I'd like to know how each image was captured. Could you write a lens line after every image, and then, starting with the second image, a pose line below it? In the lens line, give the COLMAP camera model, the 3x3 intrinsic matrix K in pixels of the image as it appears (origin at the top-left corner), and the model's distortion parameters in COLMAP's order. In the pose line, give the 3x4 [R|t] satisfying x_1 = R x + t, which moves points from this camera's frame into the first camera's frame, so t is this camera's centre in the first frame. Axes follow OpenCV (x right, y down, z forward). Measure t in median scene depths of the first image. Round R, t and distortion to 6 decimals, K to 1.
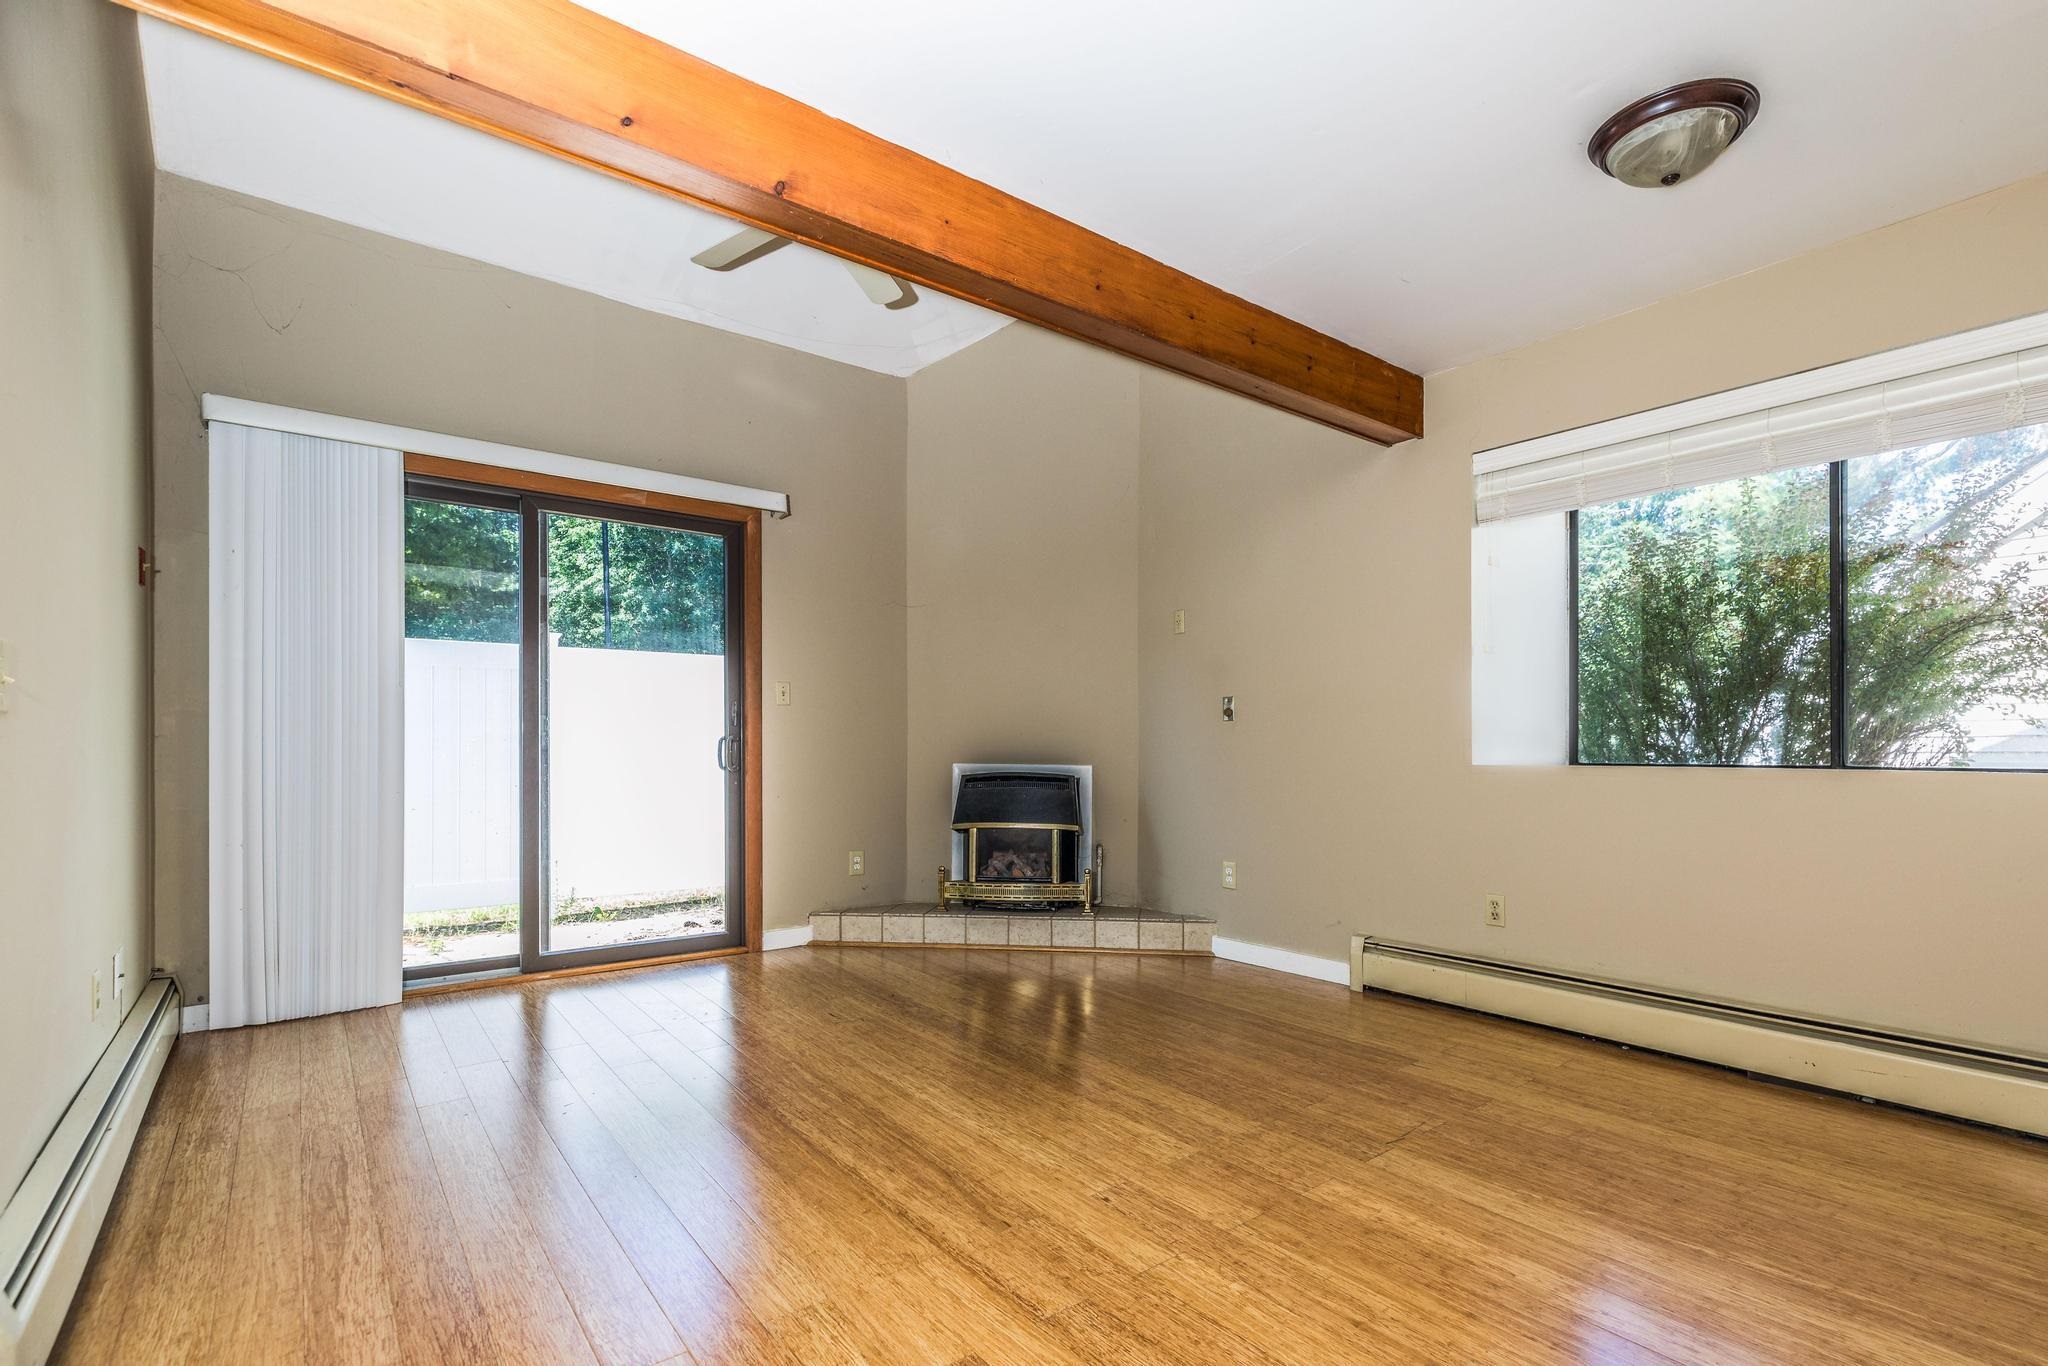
lens RADIAL K [[956.9, 0, 1063.3], [0, 956.9, 758.3], [0, 0, 1]] dist [0.005736, -0.000100]
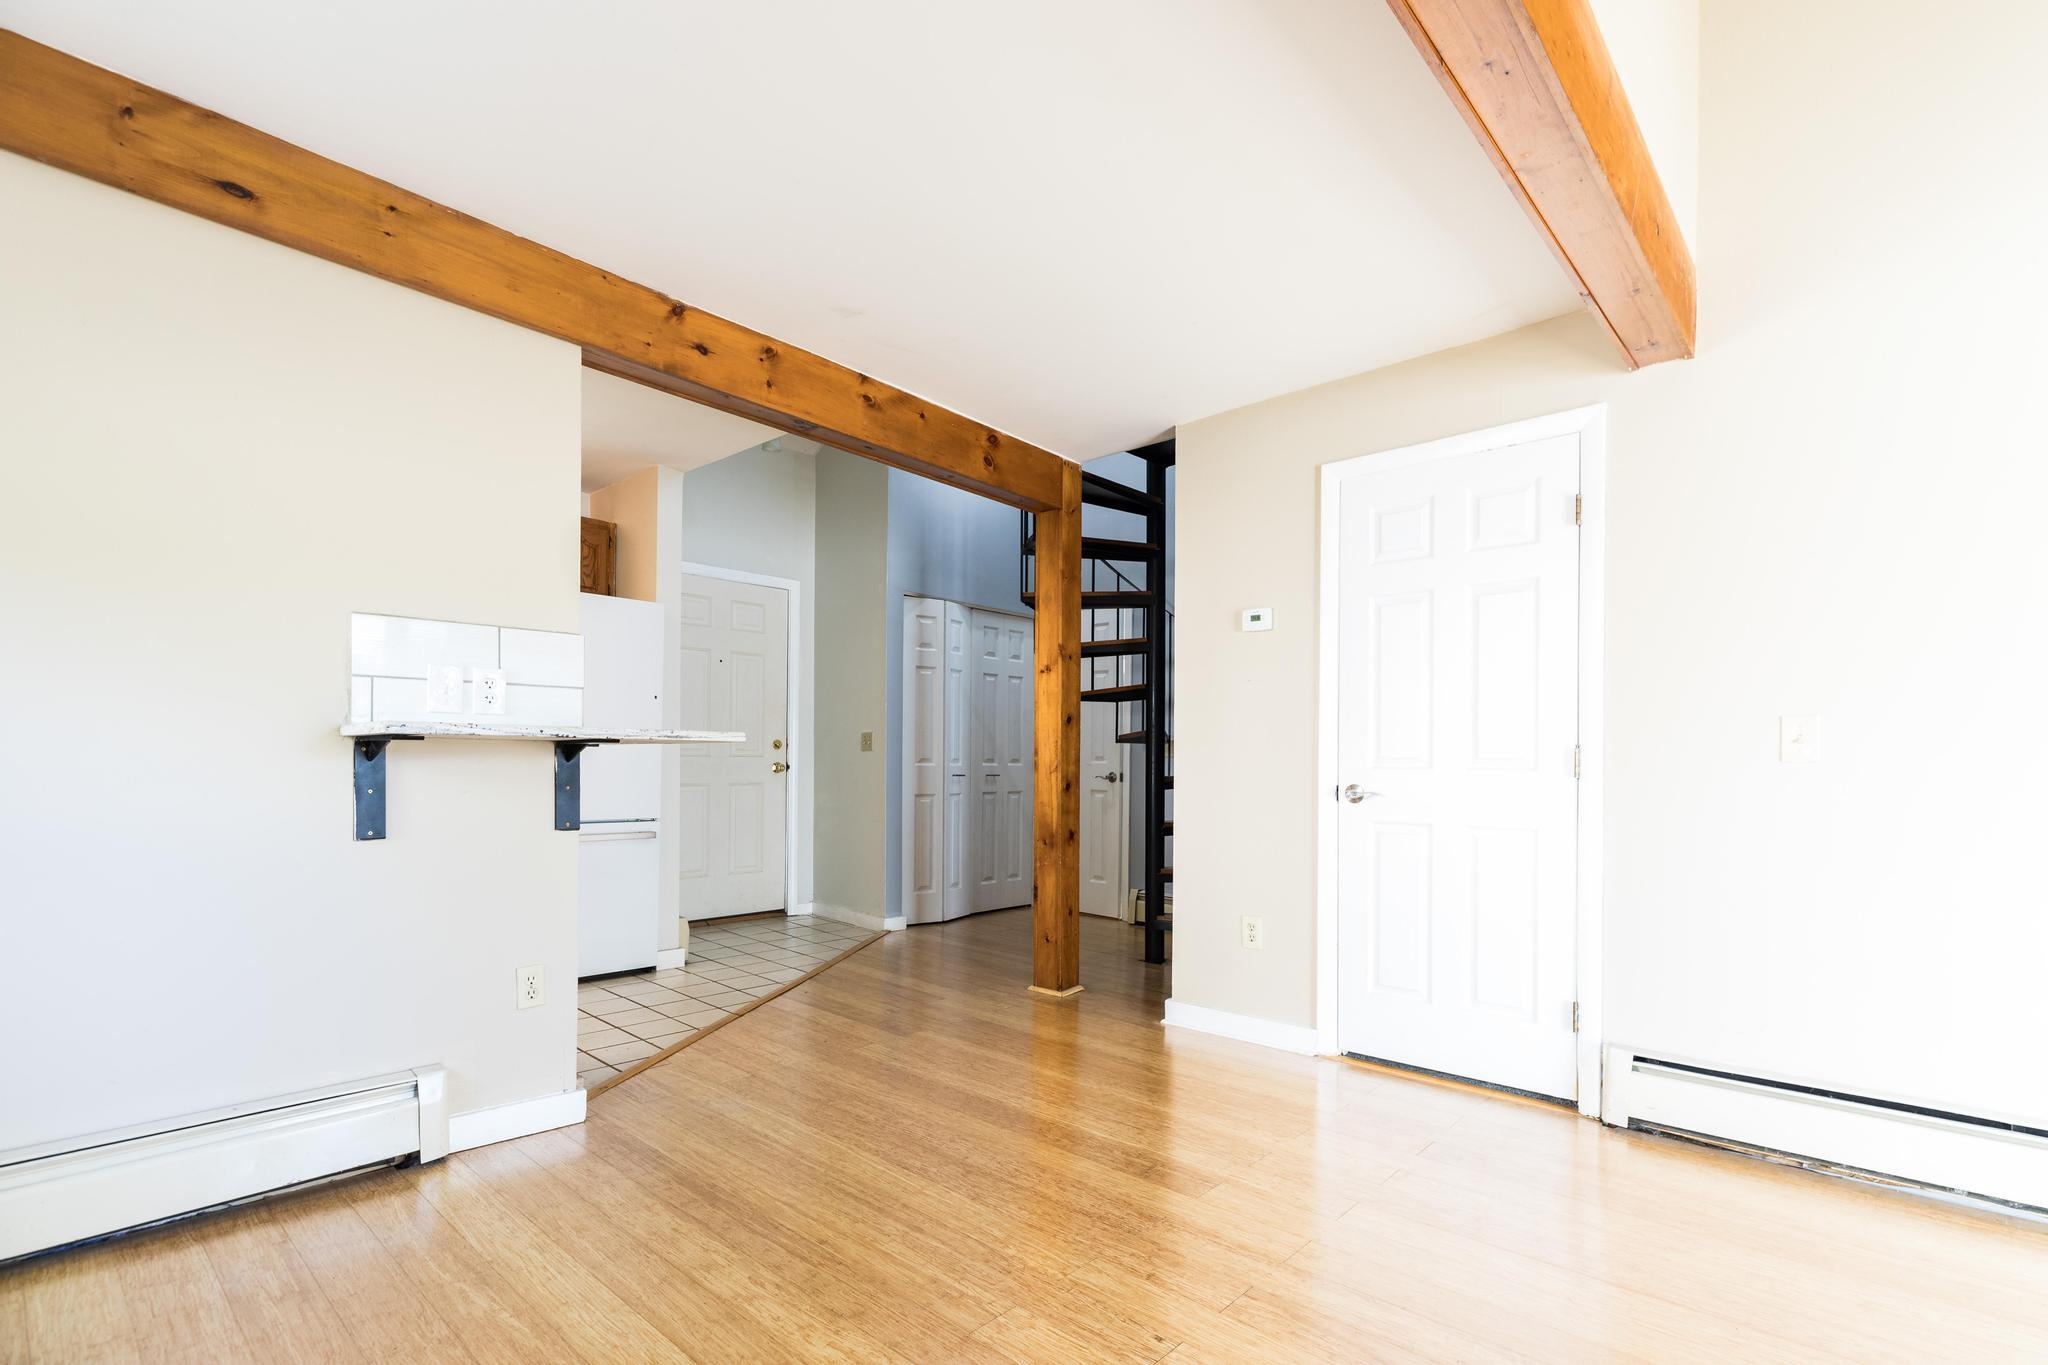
lens RADIAL K [[956.9, 0, 1042.7], [0, 956.9, 769.1], [0, 0, 1]] dist [0.005736, -0.000100]
pose [[-0.987457, -0.009911, -0.157574, 0.154365], [-0.012229, 0.999831, 0.013747, -0.017733], [0.157411, 0.015502, -0.987412, 0.997899]]
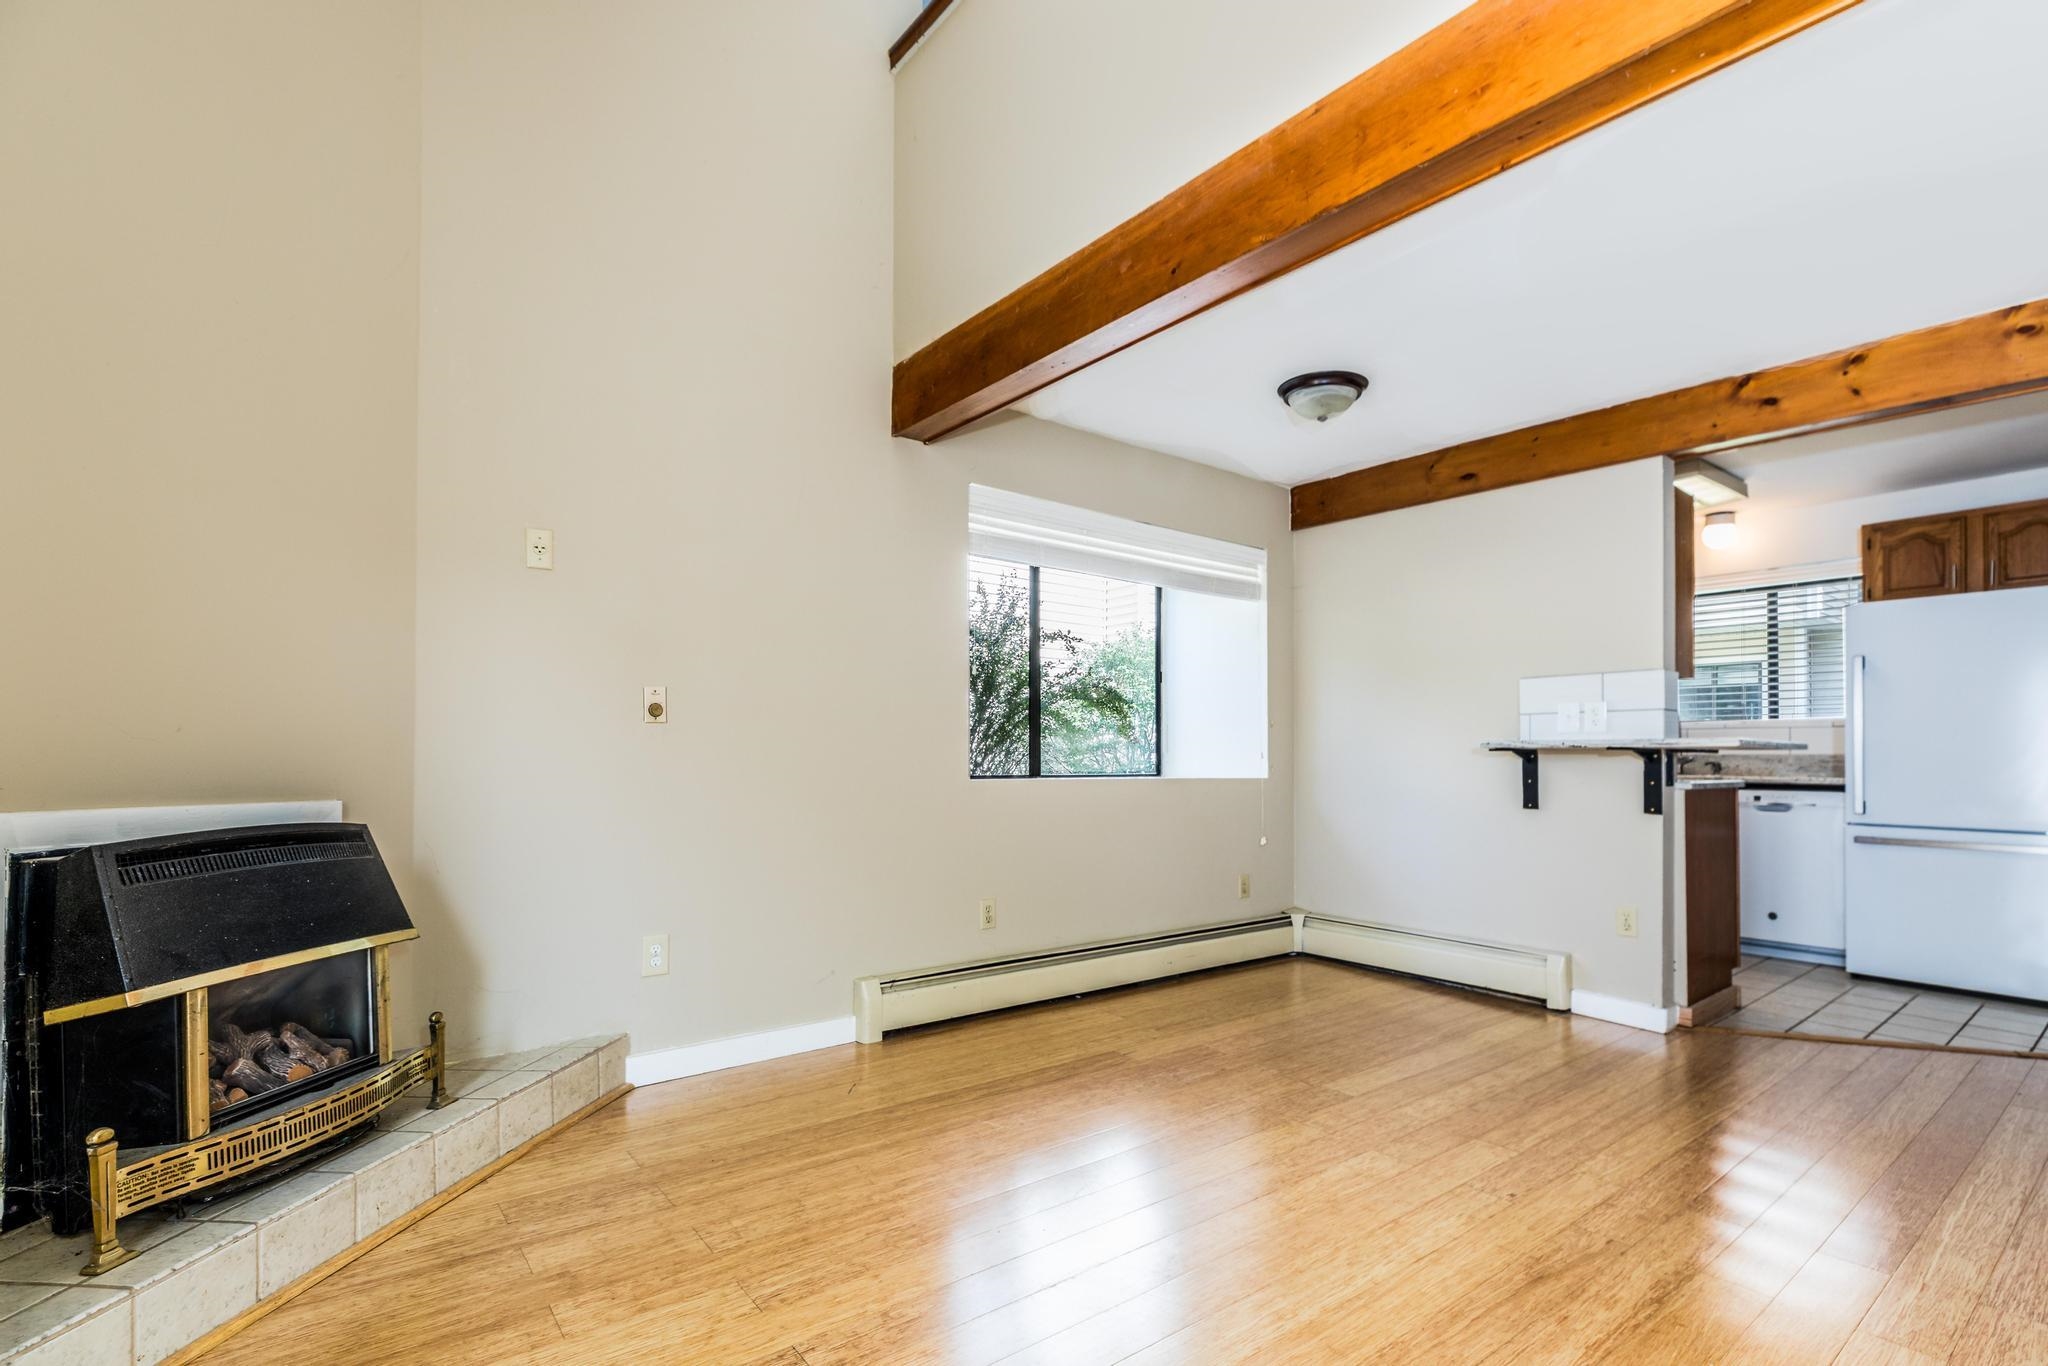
lens RADIAL K [[956.9, 0, 1051.0], [0, 956.9, 749.0], [0, 0, 1]] dist [0.005736, -0.000100]
pose [[-0.001832, 0.007619, 0.999969, -0.579443], [0.003520, 0.999965, -0.007612, -0.018004], [-0.999992, 0.003506, -0.001859, 0.850816]]
